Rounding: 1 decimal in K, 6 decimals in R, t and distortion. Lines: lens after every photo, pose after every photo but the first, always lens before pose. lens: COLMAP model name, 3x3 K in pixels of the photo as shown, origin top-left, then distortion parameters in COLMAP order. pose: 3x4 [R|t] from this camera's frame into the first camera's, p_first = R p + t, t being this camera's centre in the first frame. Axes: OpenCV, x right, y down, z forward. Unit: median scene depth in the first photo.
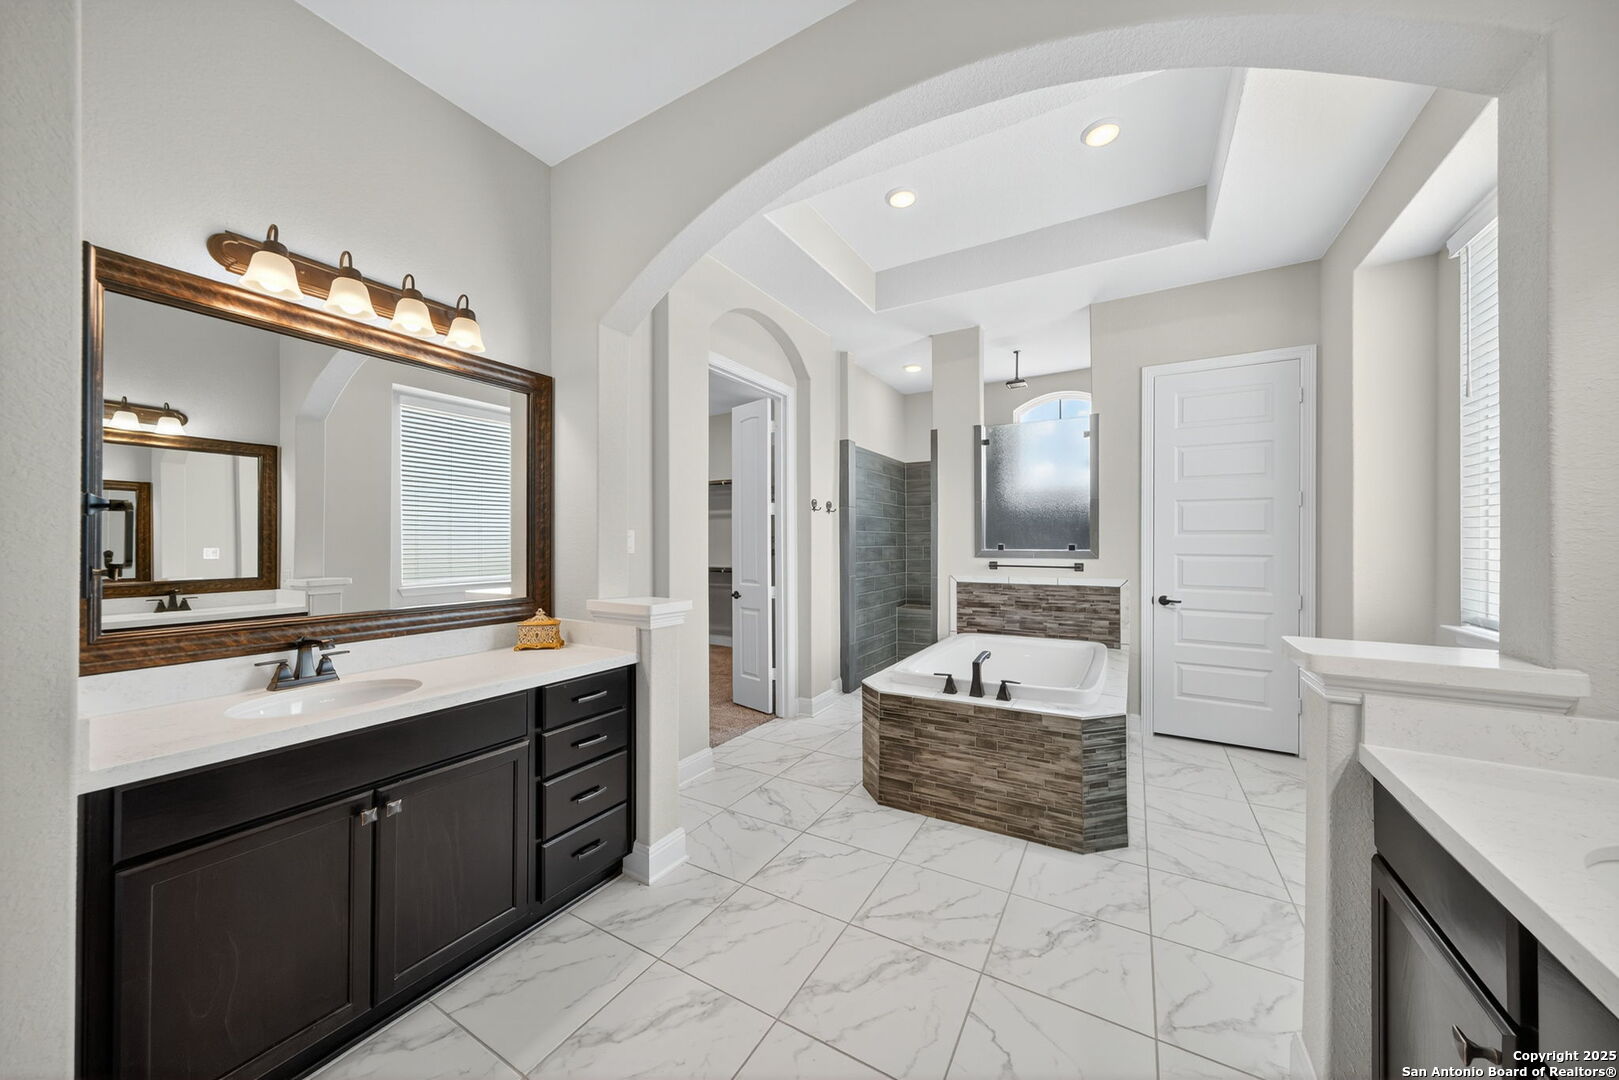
lens RADIAL K [[559.7, 0, 813.6], [0, 559.7, 539.8], [0, 0, 1]] dist [0.003151, -0.000020]
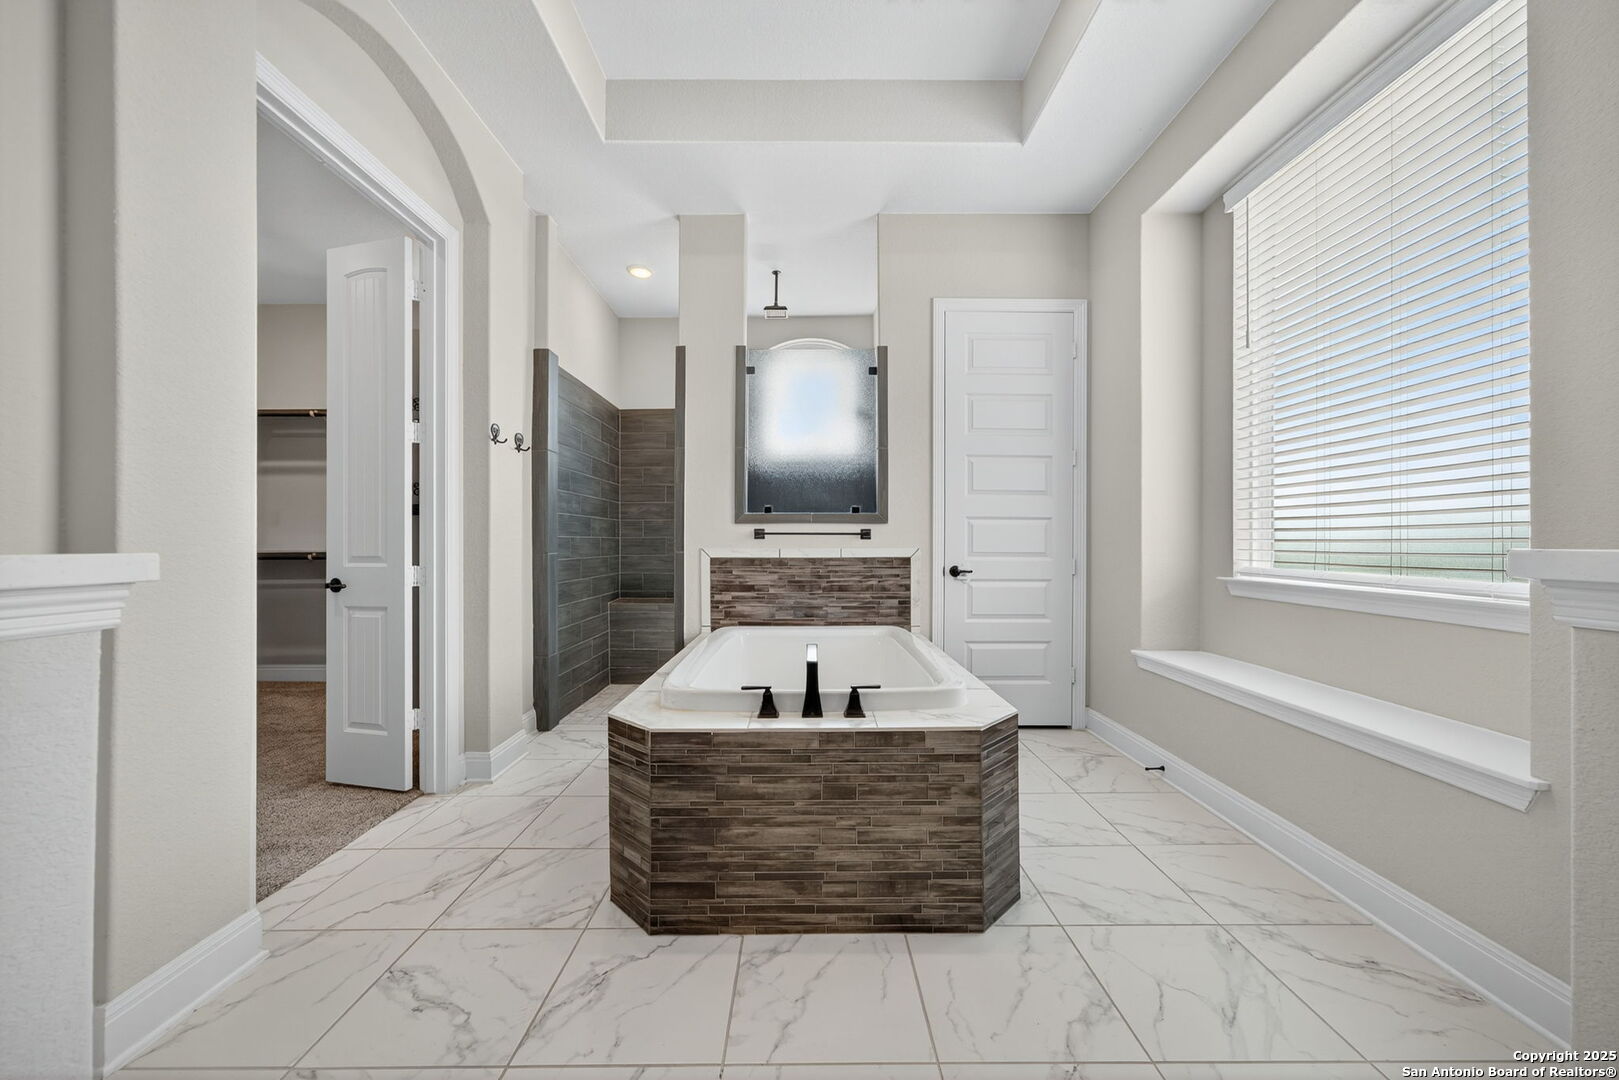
lens RADIAL K [[581.2, 0, 788.5], [0, 581.2, 543.0], [0, 0, 1]] dist [-0.002400, 0.001601]
pose [[0.868184, 0.006062, 0.496205, -0.038493], [-0.005540, 0.999981, -0.002524, 0.063165], [-0.496211, -0.000557, 0.868202, 0.319265]]
